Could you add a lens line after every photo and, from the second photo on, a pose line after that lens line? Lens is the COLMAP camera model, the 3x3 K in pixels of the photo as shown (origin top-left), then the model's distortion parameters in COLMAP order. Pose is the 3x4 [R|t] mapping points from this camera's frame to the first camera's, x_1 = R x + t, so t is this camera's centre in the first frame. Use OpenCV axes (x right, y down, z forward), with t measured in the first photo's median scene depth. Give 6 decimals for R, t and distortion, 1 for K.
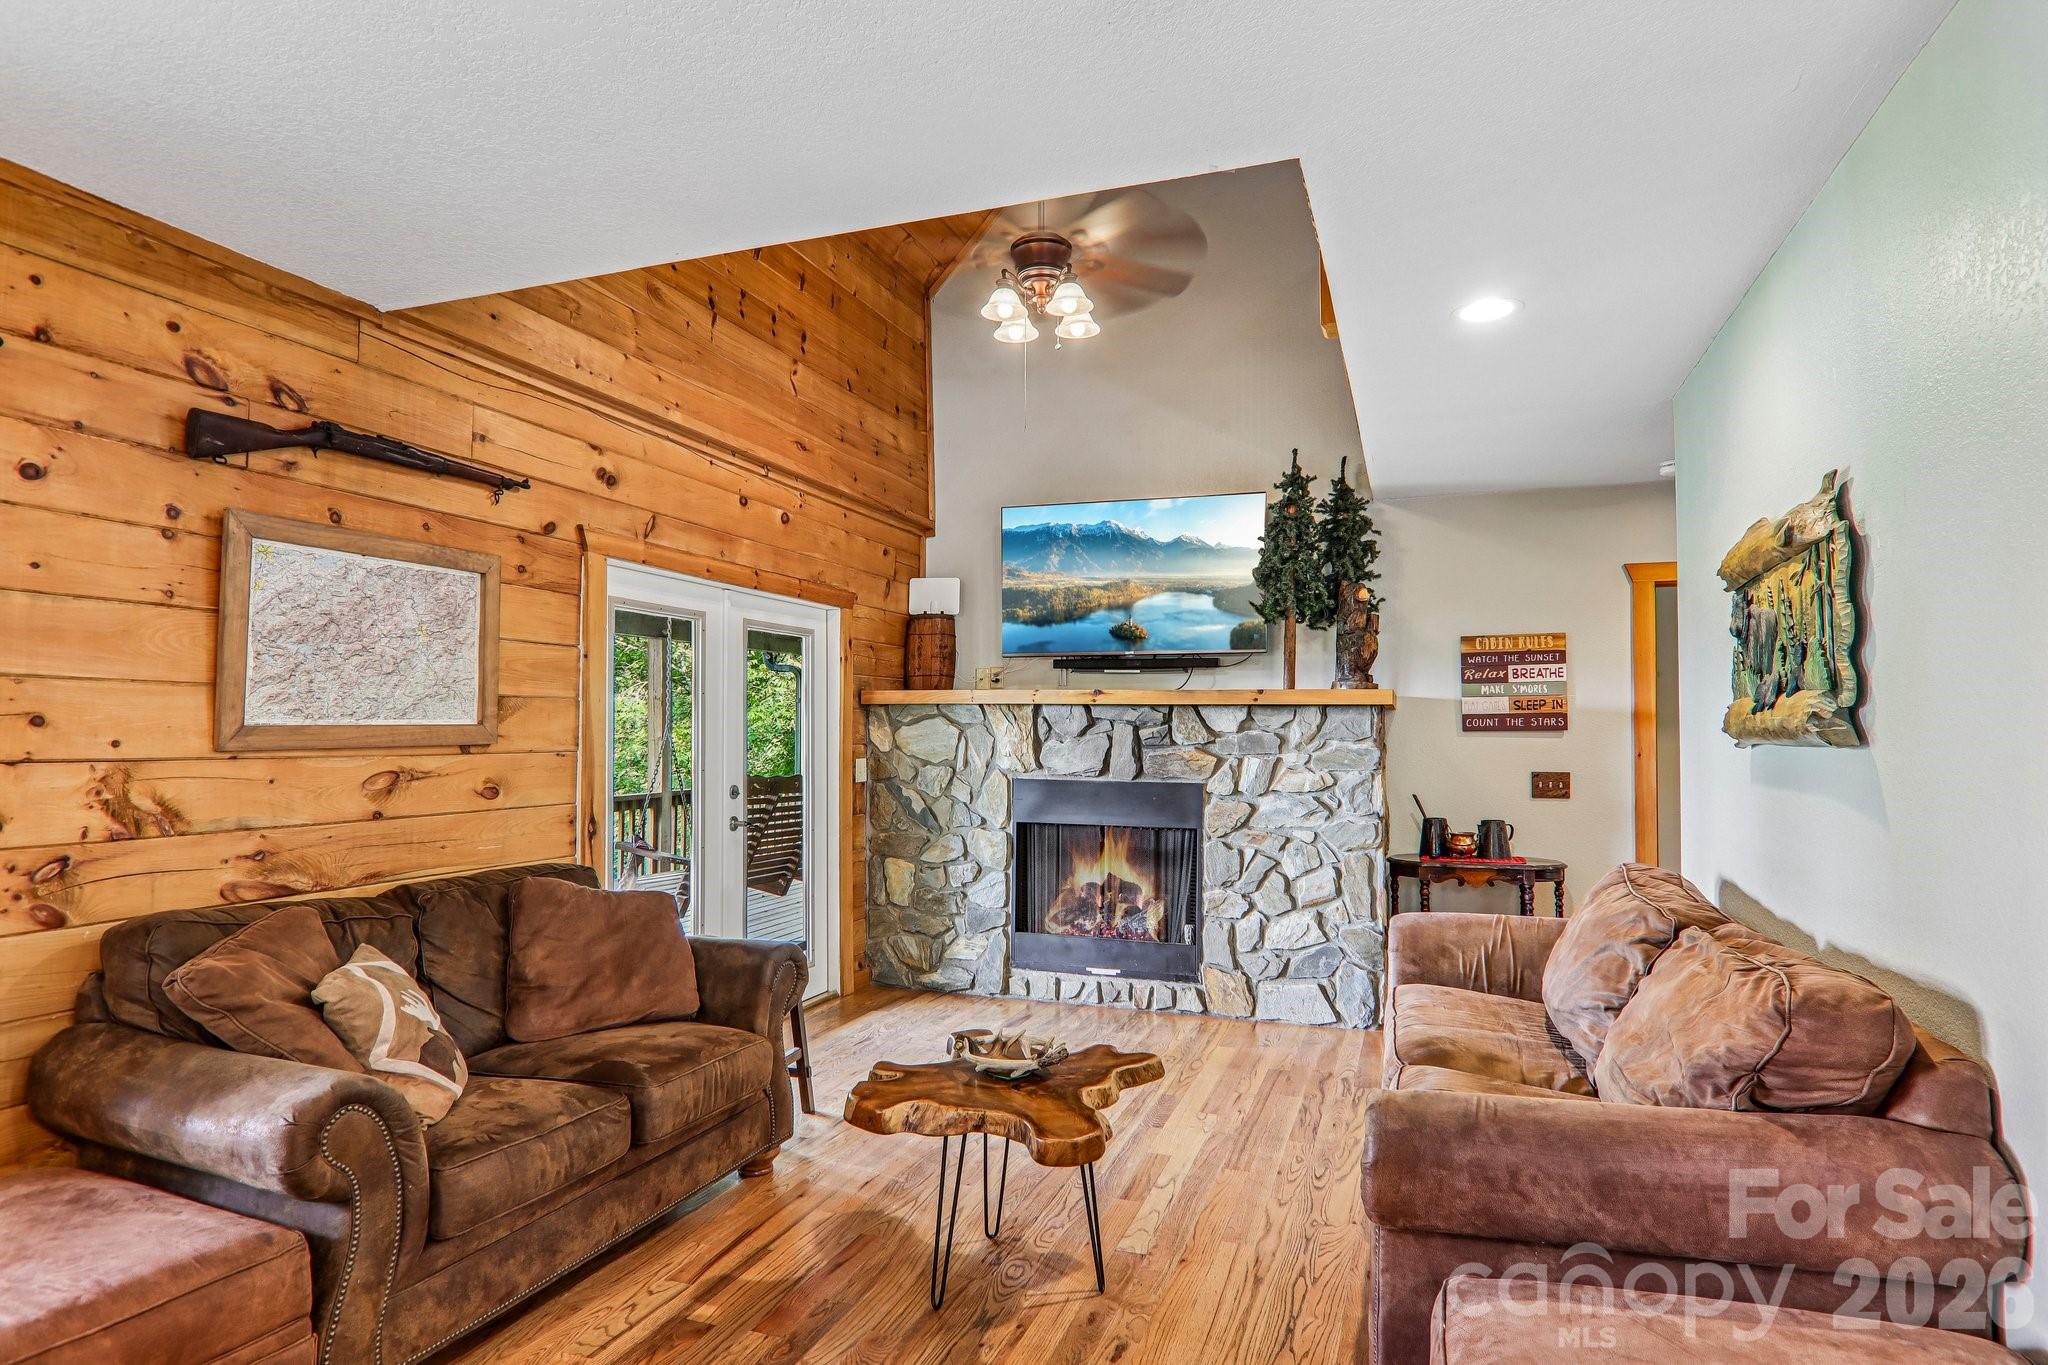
lens RADIAL K [[1145.2, 0, 1031.4], [0, 1145.2, 705.3], [0, 0, 1]] dist [0.015326, -0.019935]
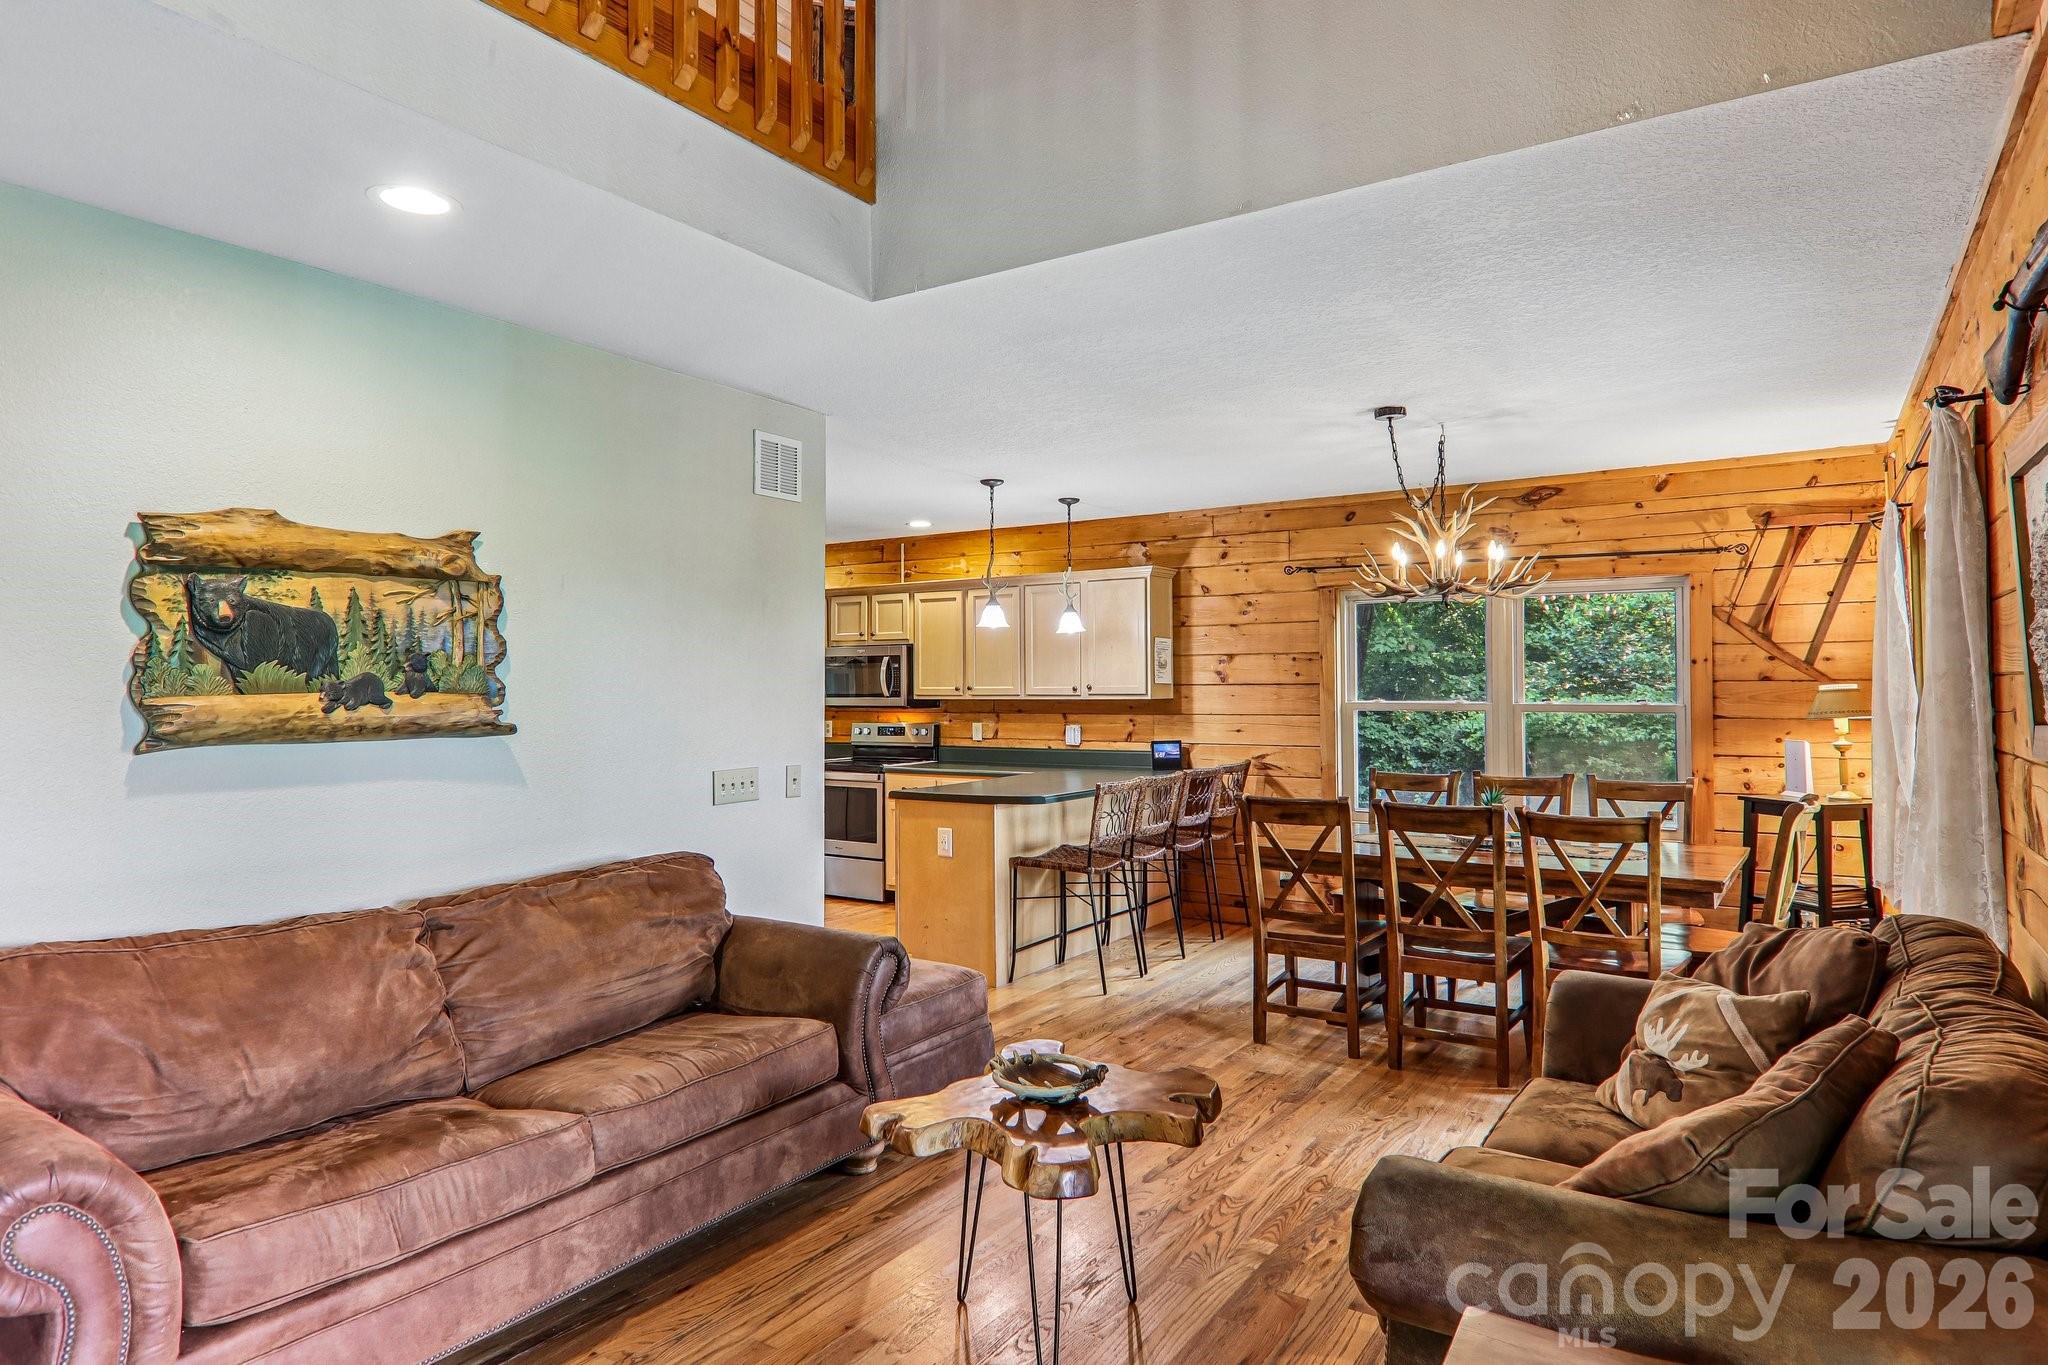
lens RADIAL K [[1197.8, 0, 1022.6], [0, 1197.8, 661.3], [0, 0, 1]] dist [0.001932, -0.001352]
pose [[-0.971058, 0.011879, 0.238546, -0.122562], [0.000003, 0.998763, -0.049726, 0.008215], [-0.238842, -0.048286, -0.969857, 1.021598]]
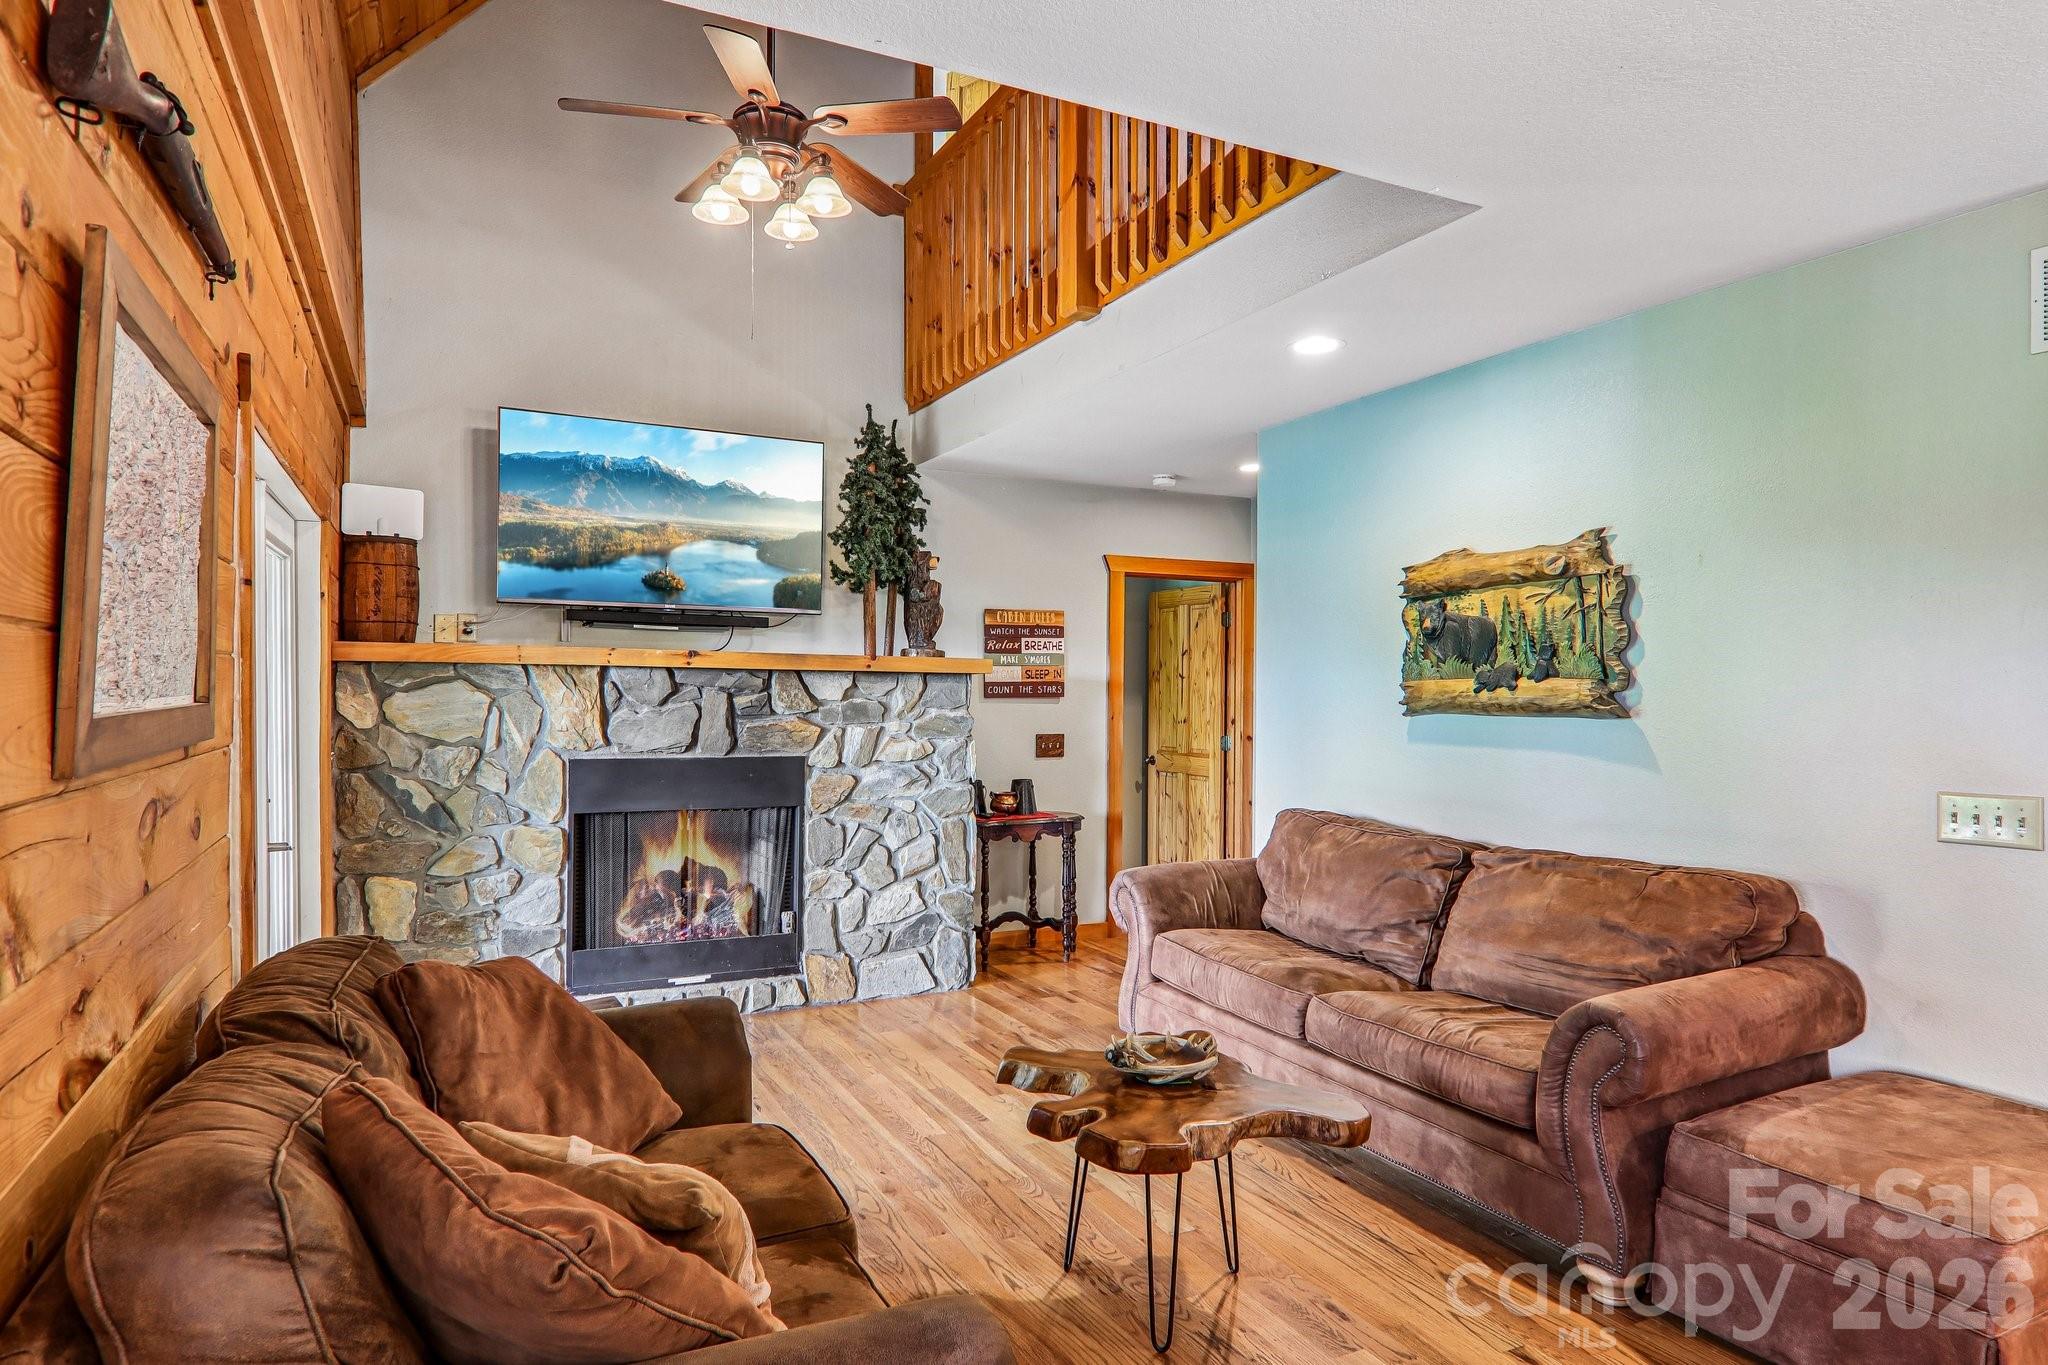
lens RADIAL K [[1184.2, 0, 1024.0], [0, 1184.2, 682.5], [0, 0, 1]] dist [0.015426, 0.000533]
pose [[0.696604, 0.005922, 0.717431, -0.412938], [-0.020591, 0.999719, 0.011741, -0.005596], [-0.717160, -0.022952, 0.696531, 0.215123]]
